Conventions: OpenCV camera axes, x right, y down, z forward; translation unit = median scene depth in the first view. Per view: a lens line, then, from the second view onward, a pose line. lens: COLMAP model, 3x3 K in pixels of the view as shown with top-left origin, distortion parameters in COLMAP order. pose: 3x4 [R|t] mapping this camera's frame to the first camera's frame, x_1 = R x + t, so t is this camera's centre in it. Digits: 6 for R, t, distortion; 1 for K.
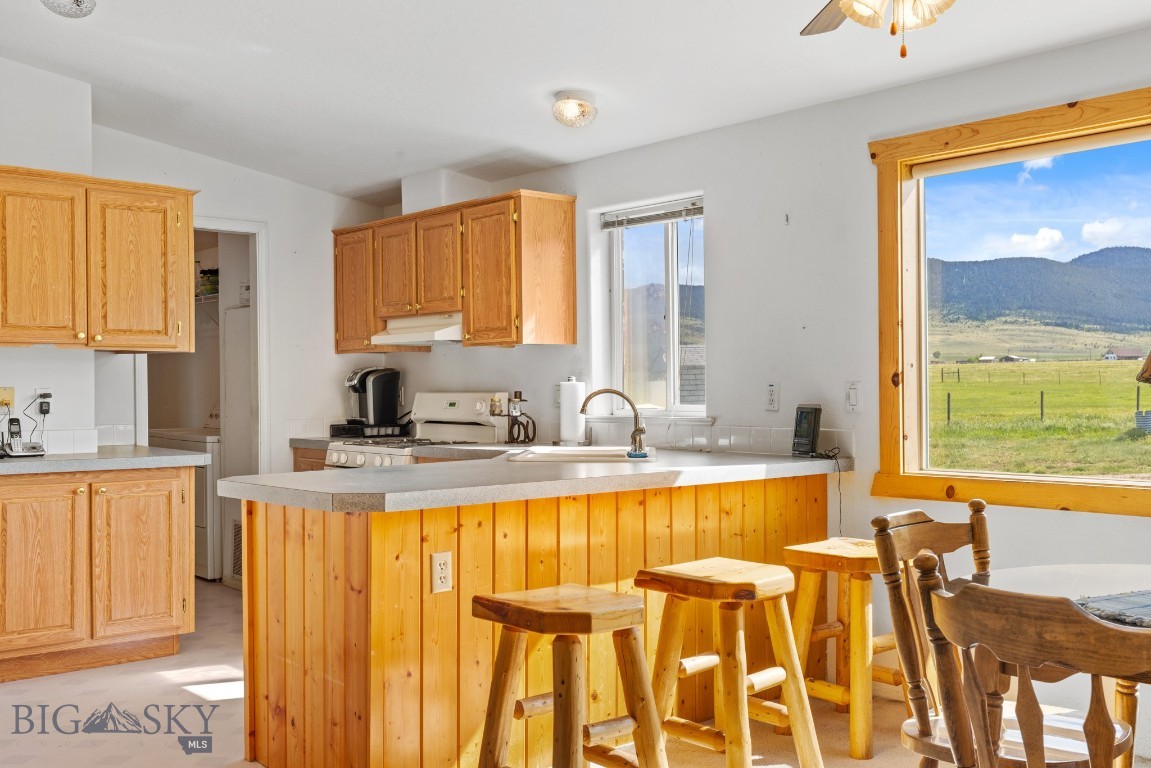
lens RADIAL K [[1129.1, 0, 575.5], [0, 1129.1, 384.0], [0, 0, 1]] dist [0.043490, 0.000760]
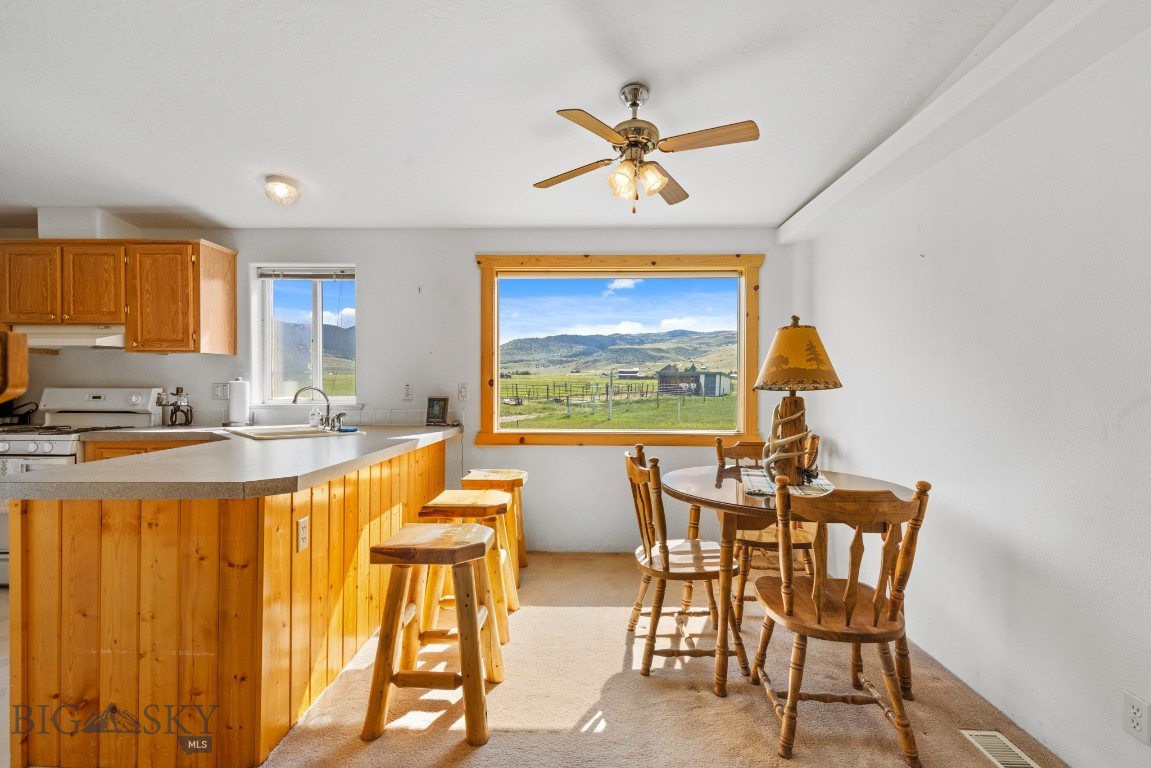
lens RADIAL K [[524.8, 0, 575.5], [0, 524.8, 384.0], [0, 0, 1]] dist [0.016095, -0.000142]
pose [[0.679058, 0.011518, 0.733995, -0.214928], [-0.010123, 0.999929, -0.006326, 0.001768], [-0.734015, -0.003134, 0.679126, 0.244406]]
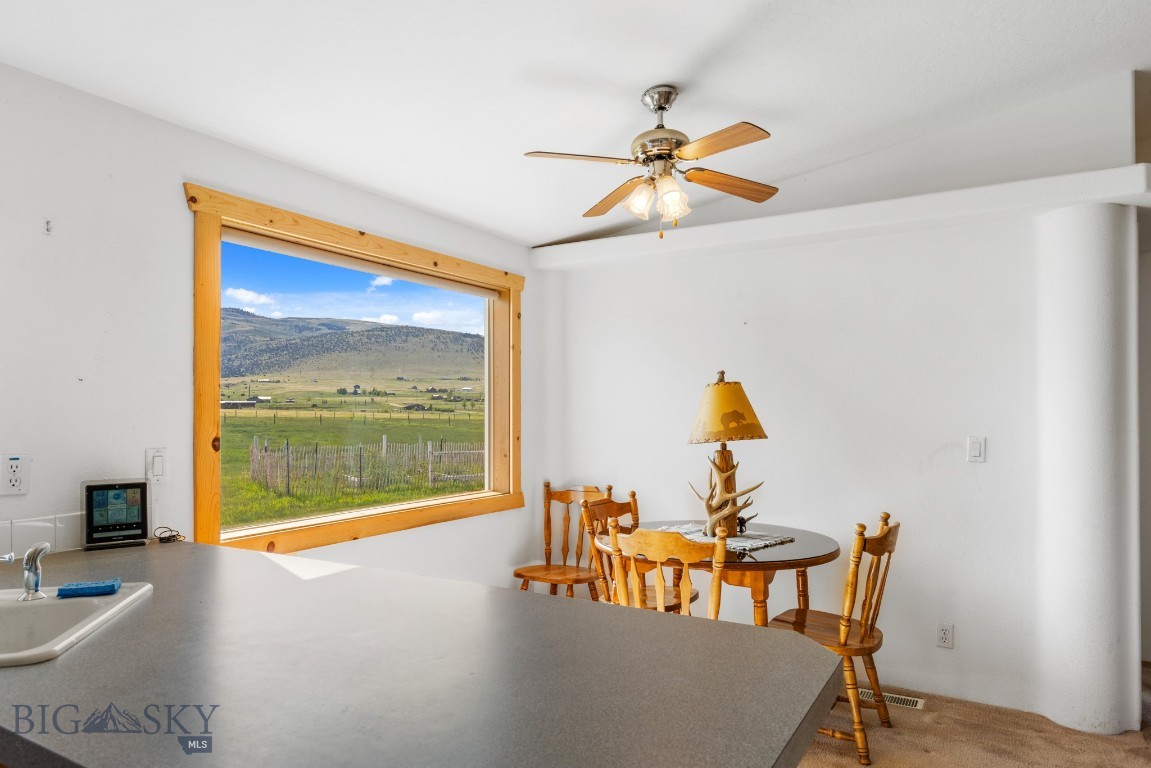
lens RADIAL K [[729.3, 0, 576.5], [0, 729.3, 408.4], [0, 0, 1]] dist [0.001390, 0.000317]
pose [[-0.315288, 0.008079, 0.948962, -0.323069], [0.000117, 0.999964, -0.008475, -0.023262], [-0.948996, -0.002561, -0.315277, 0.734226]]
